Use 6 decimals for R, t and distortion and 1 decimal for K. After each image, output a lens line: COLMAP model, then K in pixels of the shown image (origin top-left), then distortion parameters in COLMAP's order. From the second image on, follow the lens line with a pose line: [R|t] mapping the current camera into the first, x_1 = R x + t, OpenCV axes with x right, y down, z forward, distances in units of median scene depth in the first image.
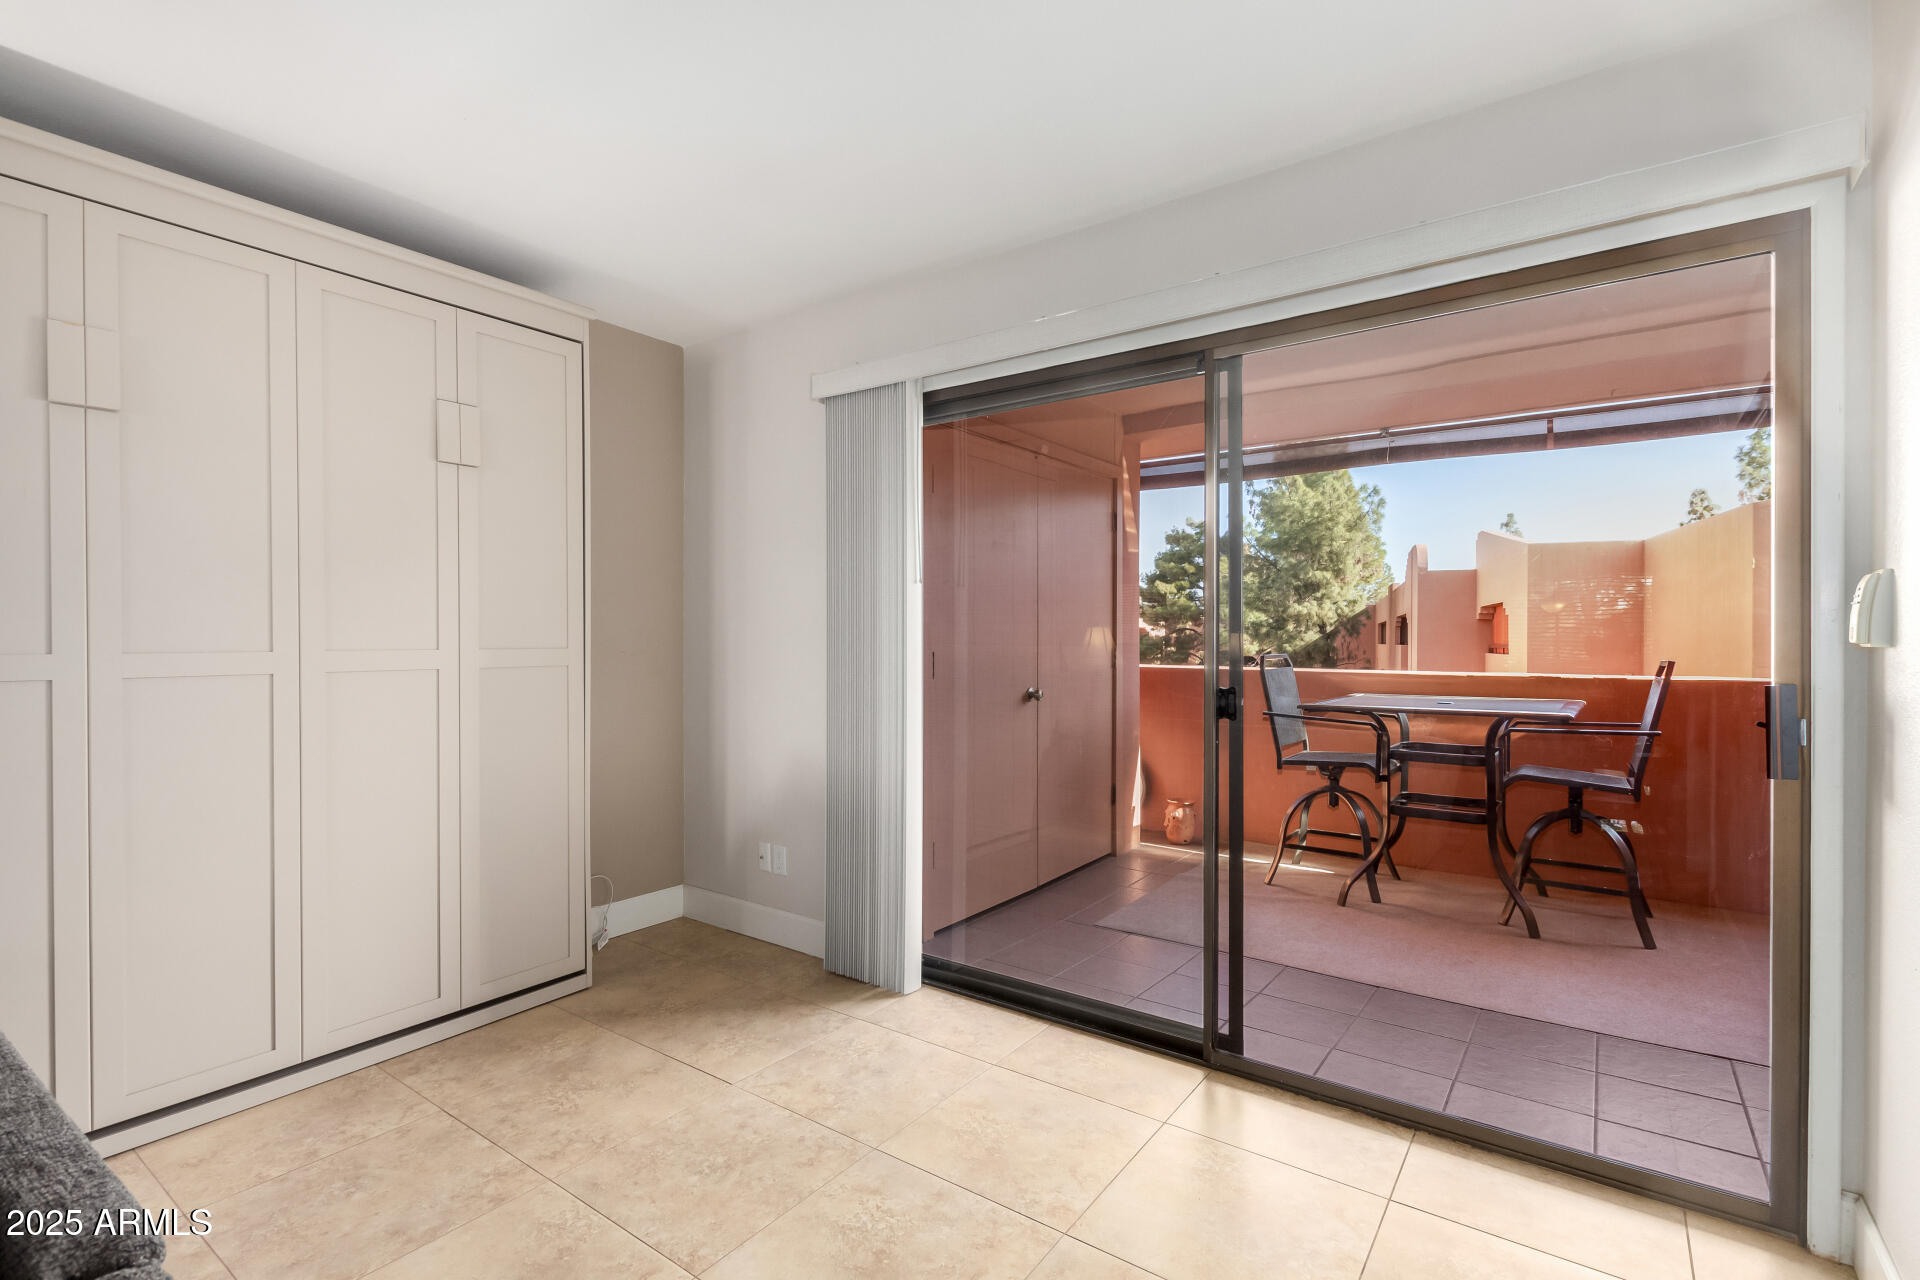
lens RADIAL K [[889.4, 0, 948.1], [0, 889.4, 644.5], [0, 0, 1]] dist [0.004471, -0.000055]
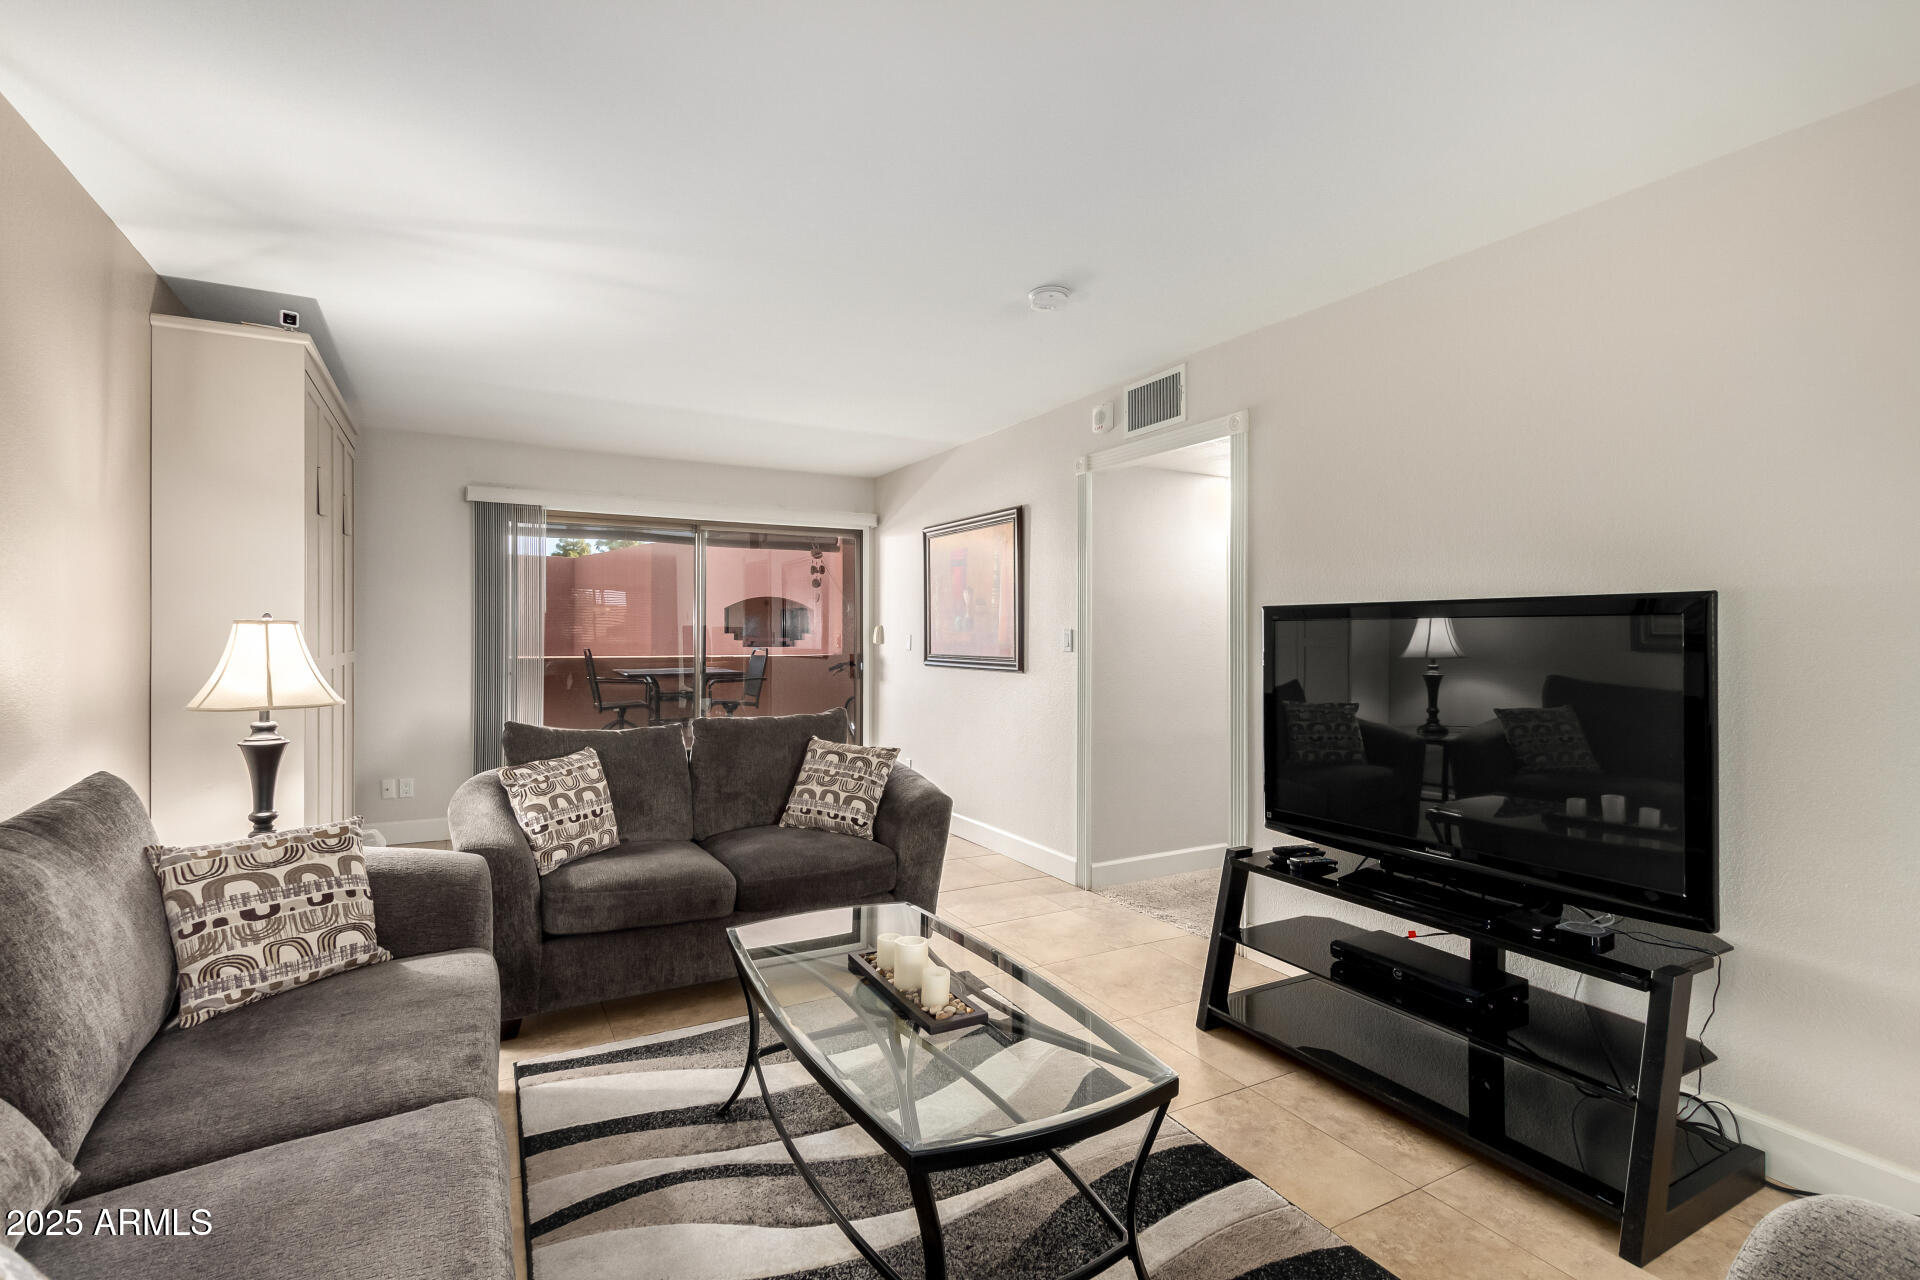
lens RADIAL K [[889.4, 0, 955.1], [0, 889.4, 631.0], [0, 0, 1]] dist [0.004471, -0.000055]
pose [[0.421491, -0.003210, 0.906827, -0.099402], [0.005592, 0.999984, 0.000940, -0.002156], [-0.906815, 0.004674, 0.421502, -0.041769]]
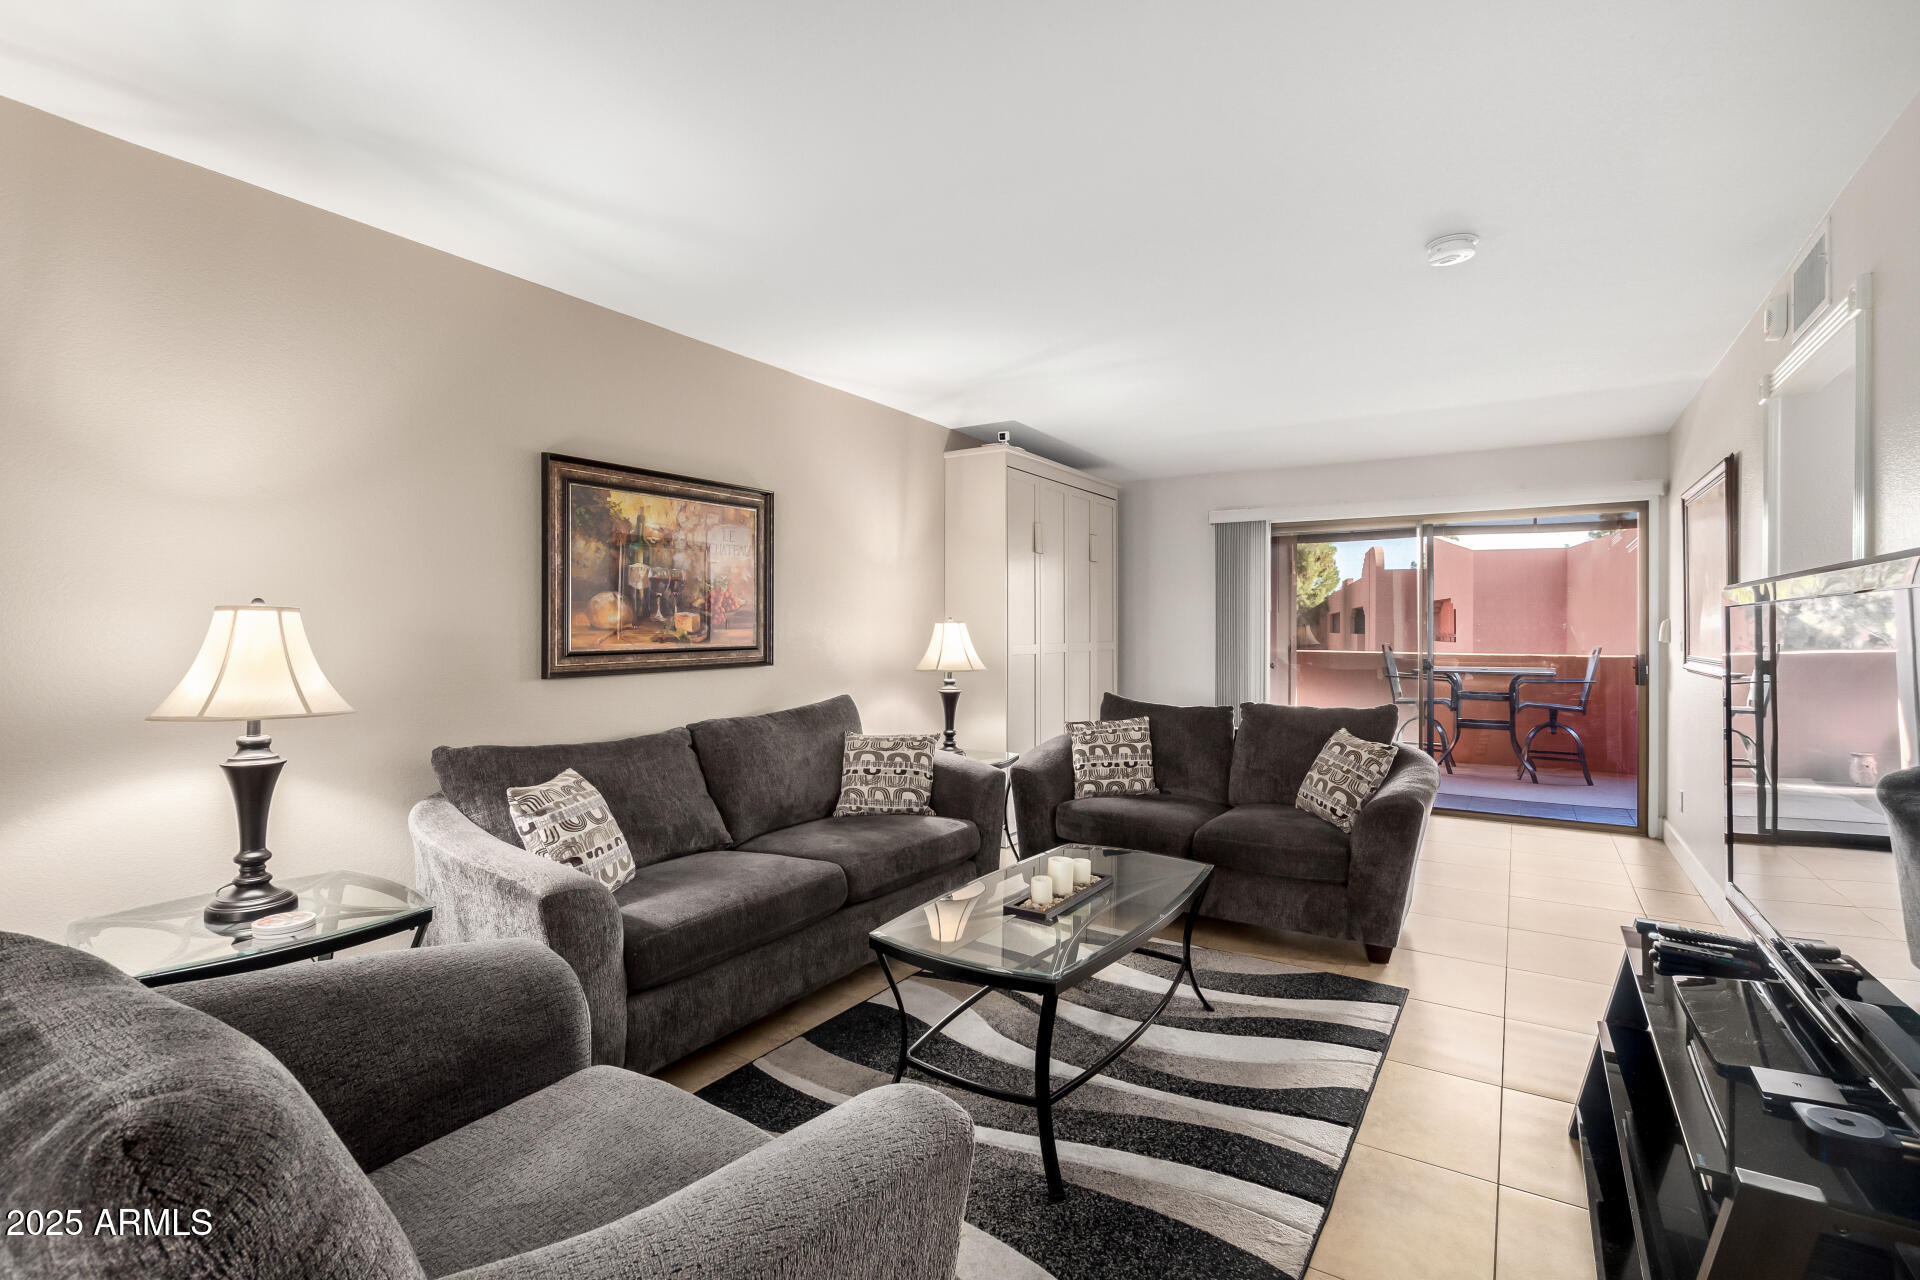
lens RADIAL K [[889.4, 0, 964.2], [0, 889.4, 629.5], [0, 0, 1]] dist [0.004471, -0.000055]
pose [[0.997084, -0.005277, 0.076135, -0.069442], [0.005710, 0.999969, -0.005459, -0.001502], [-0.076103, 0.005878, 0.997083, -0.080967]]
